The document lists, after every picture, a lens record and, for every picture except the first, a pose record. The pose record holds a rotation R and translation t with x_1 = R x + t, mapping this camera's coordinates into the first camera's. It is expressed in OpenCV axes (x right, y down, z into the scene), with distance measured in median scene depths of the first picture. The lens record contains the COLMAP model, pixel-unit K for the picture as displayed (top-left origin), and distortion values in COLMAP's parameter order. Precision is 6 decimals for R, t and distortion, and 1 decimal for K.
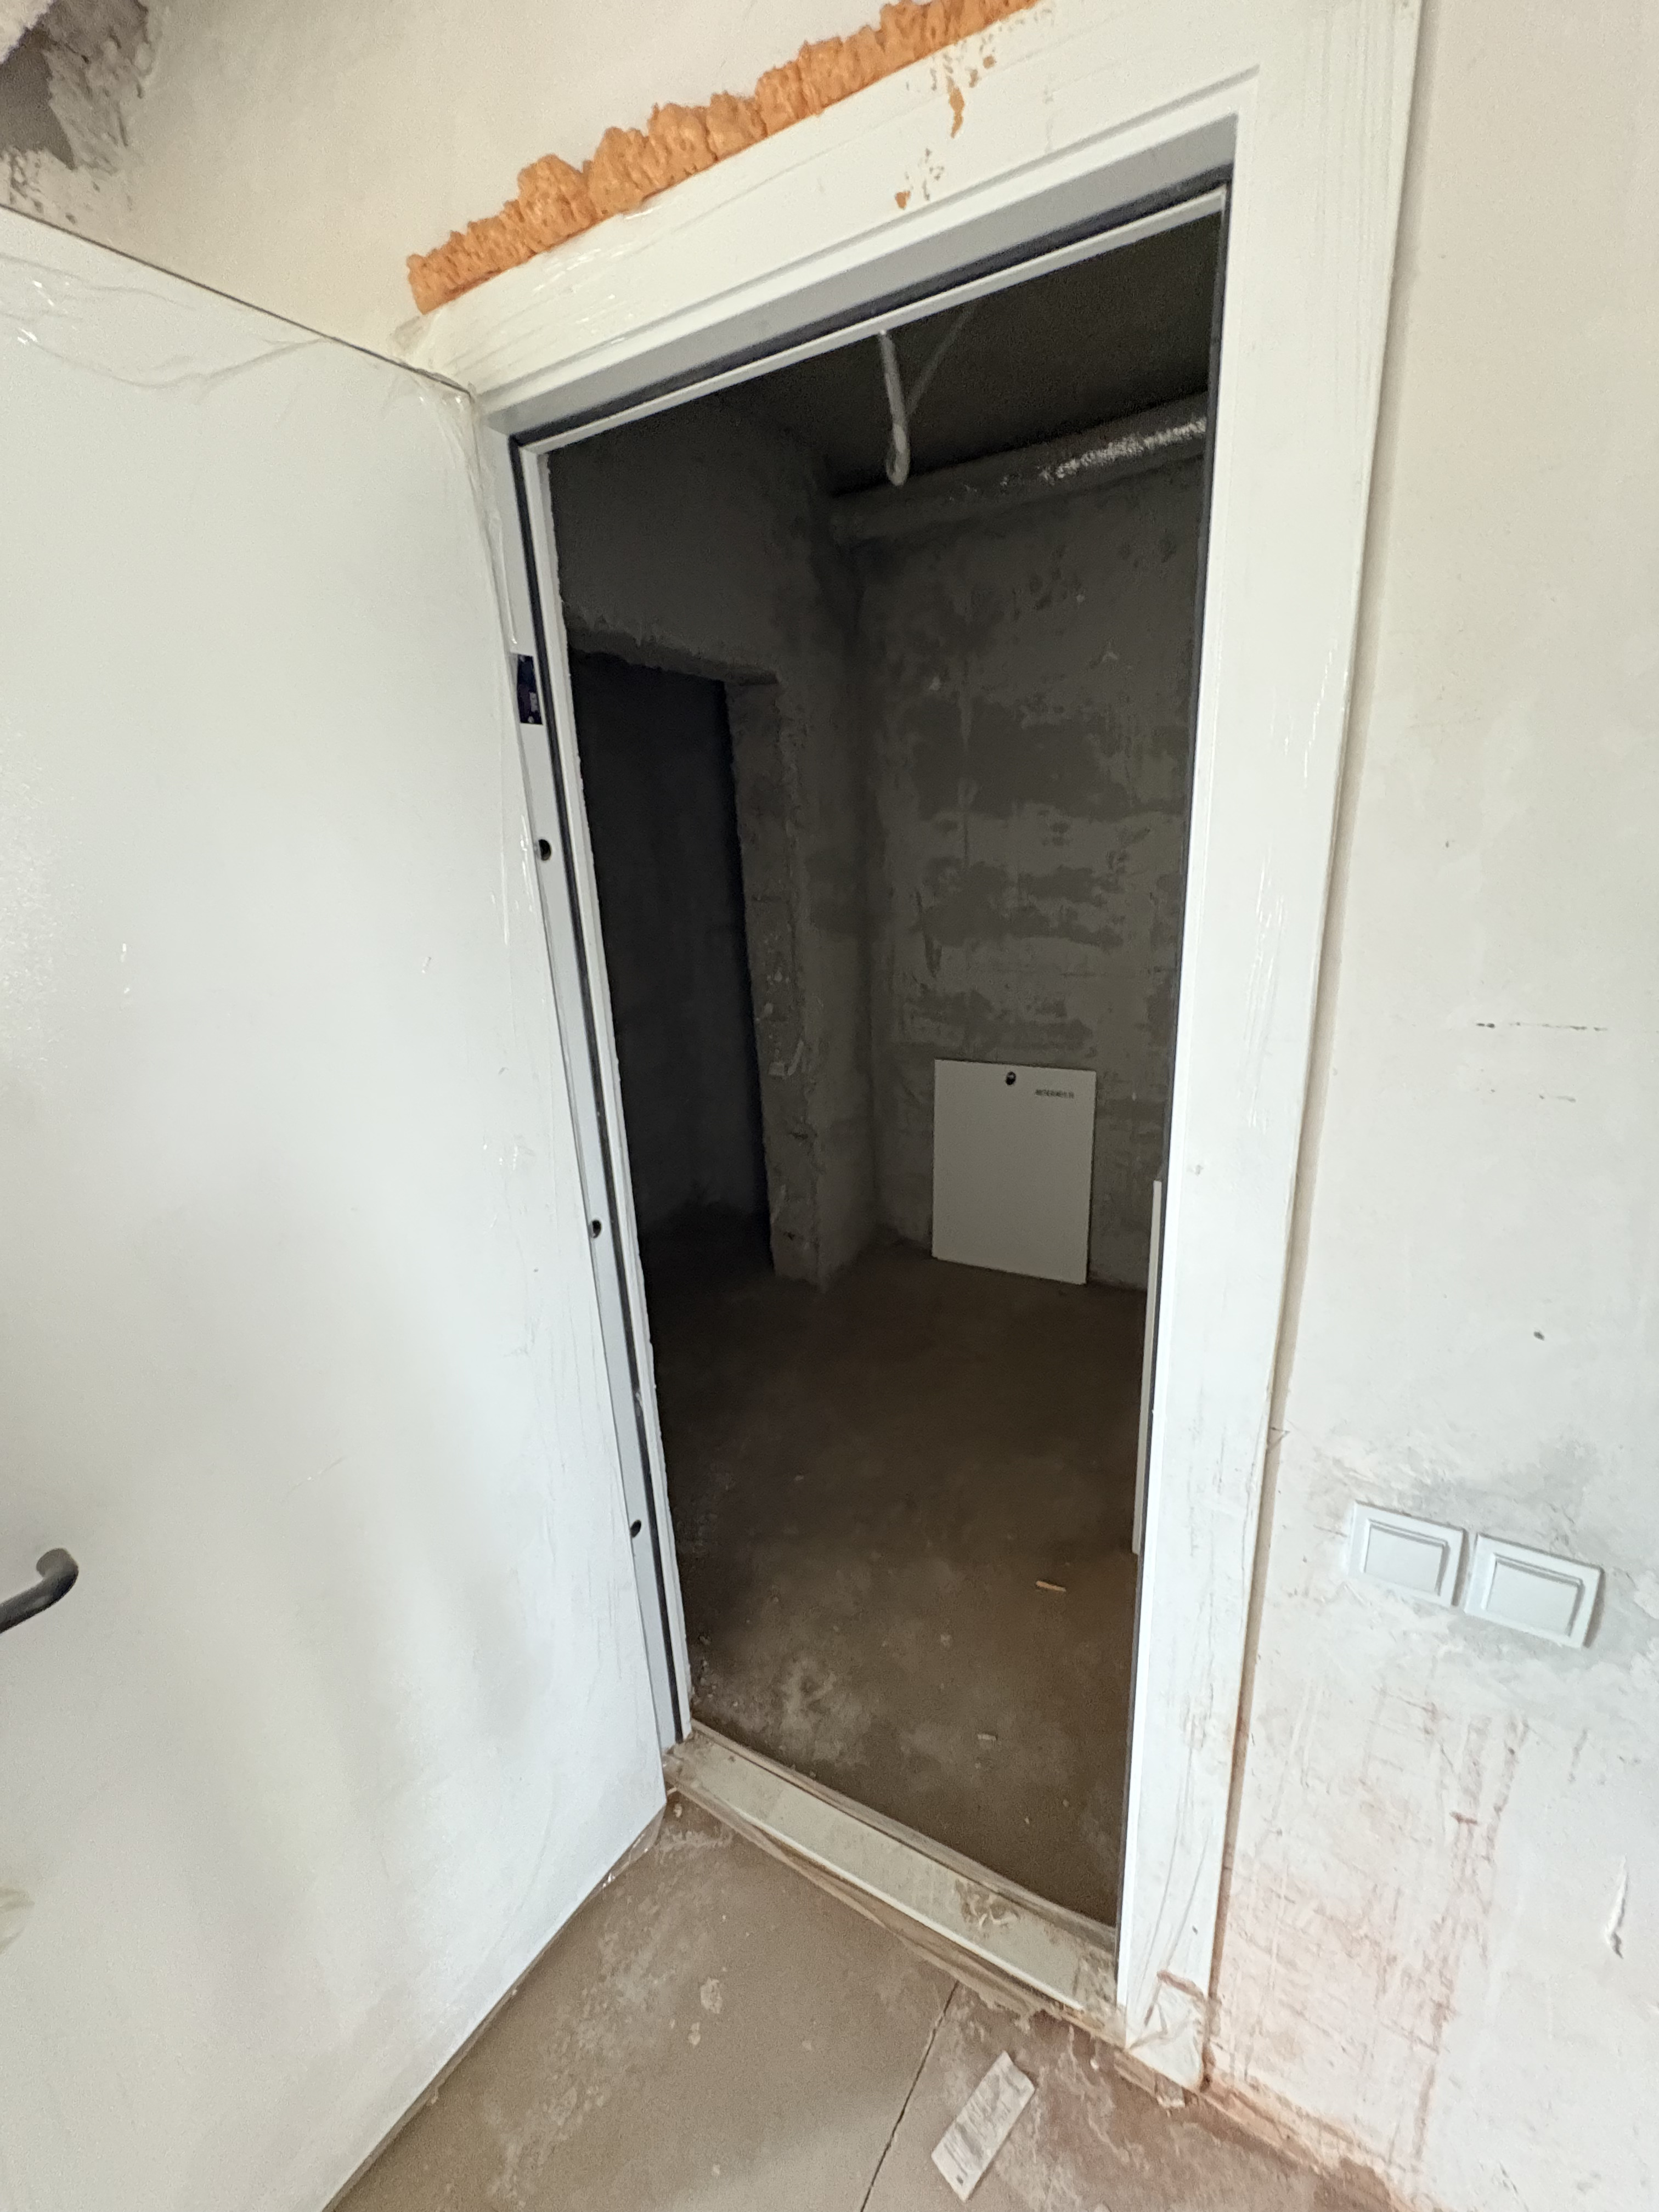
lens RADIAL K [[876.2, 0, 829.5], [0, 876.2, 1103.8], [0, 0, 1]] dist [0.000549, 0.000385]
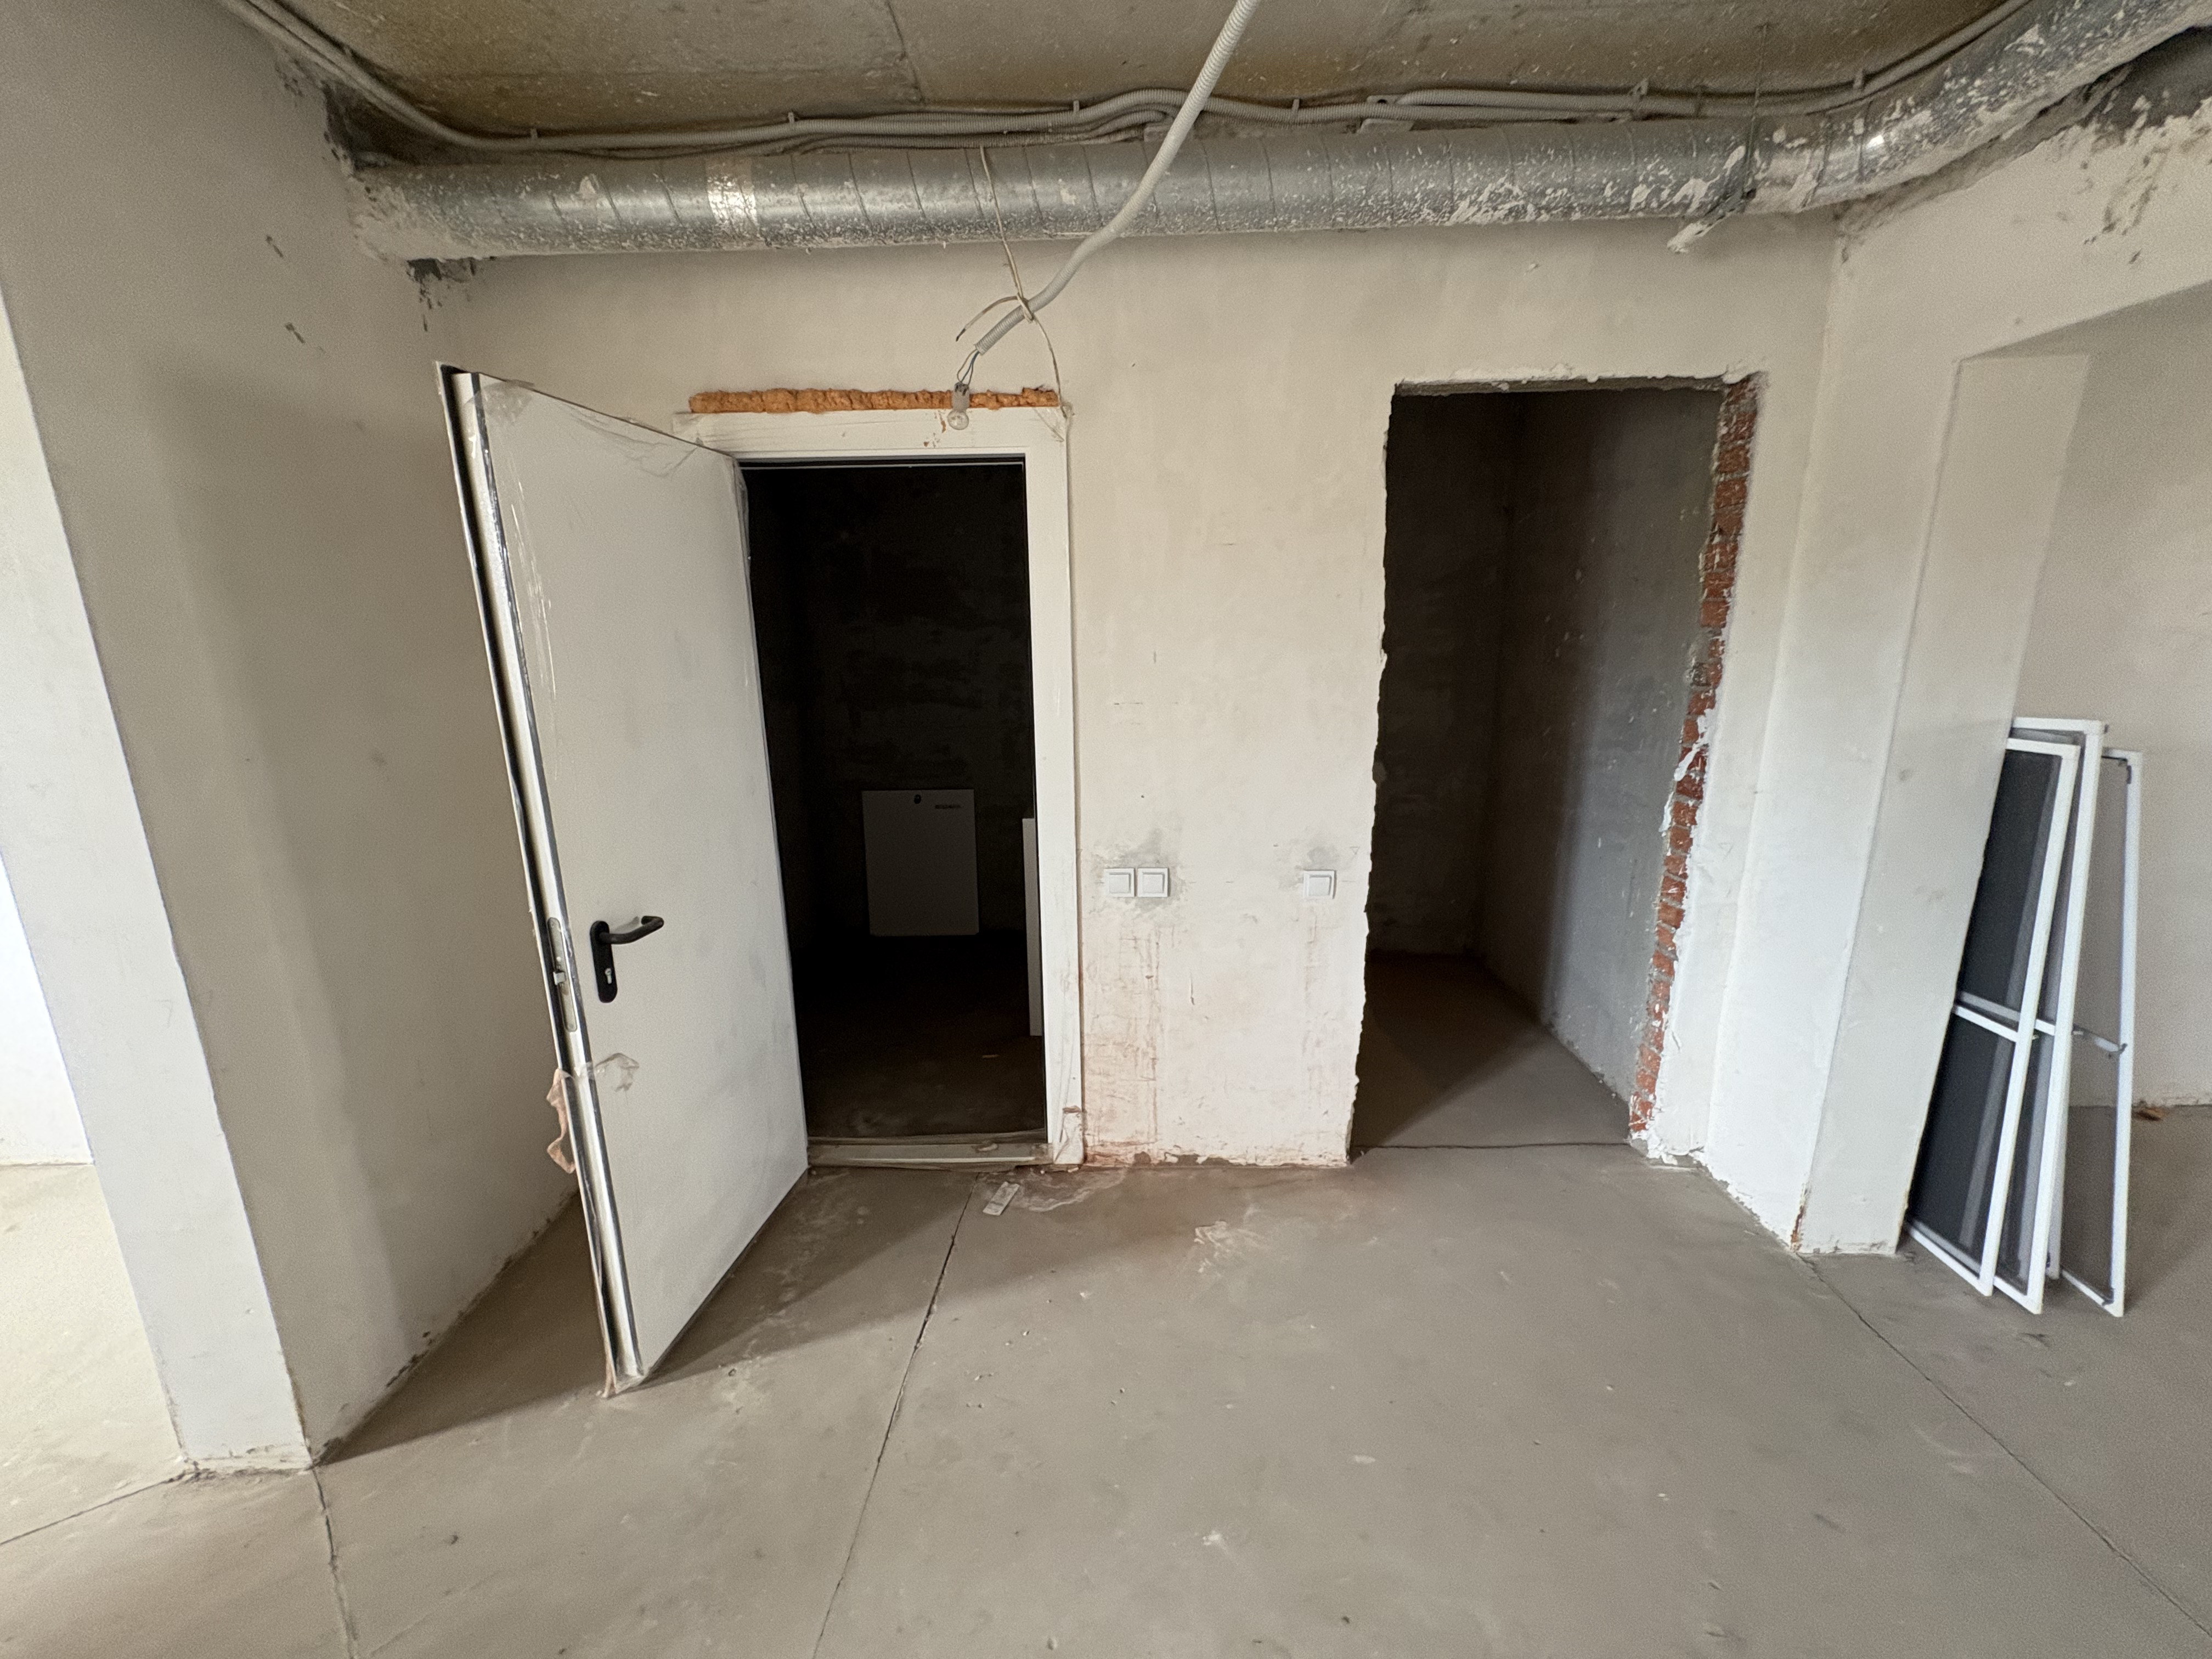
lens RADIAL K [[876.2, 0, 1104.9], [0, 876.2, 832.3], [0, 0, 1]] dist [0.000549, 0.000385]
pose [[0.880464, -0.072865, 0.468480, -0.595068], [0.105570, 0.993443, -0.043895, 0.351199], [-0.462209, 0.088105, 0.882383, -1.242840]]
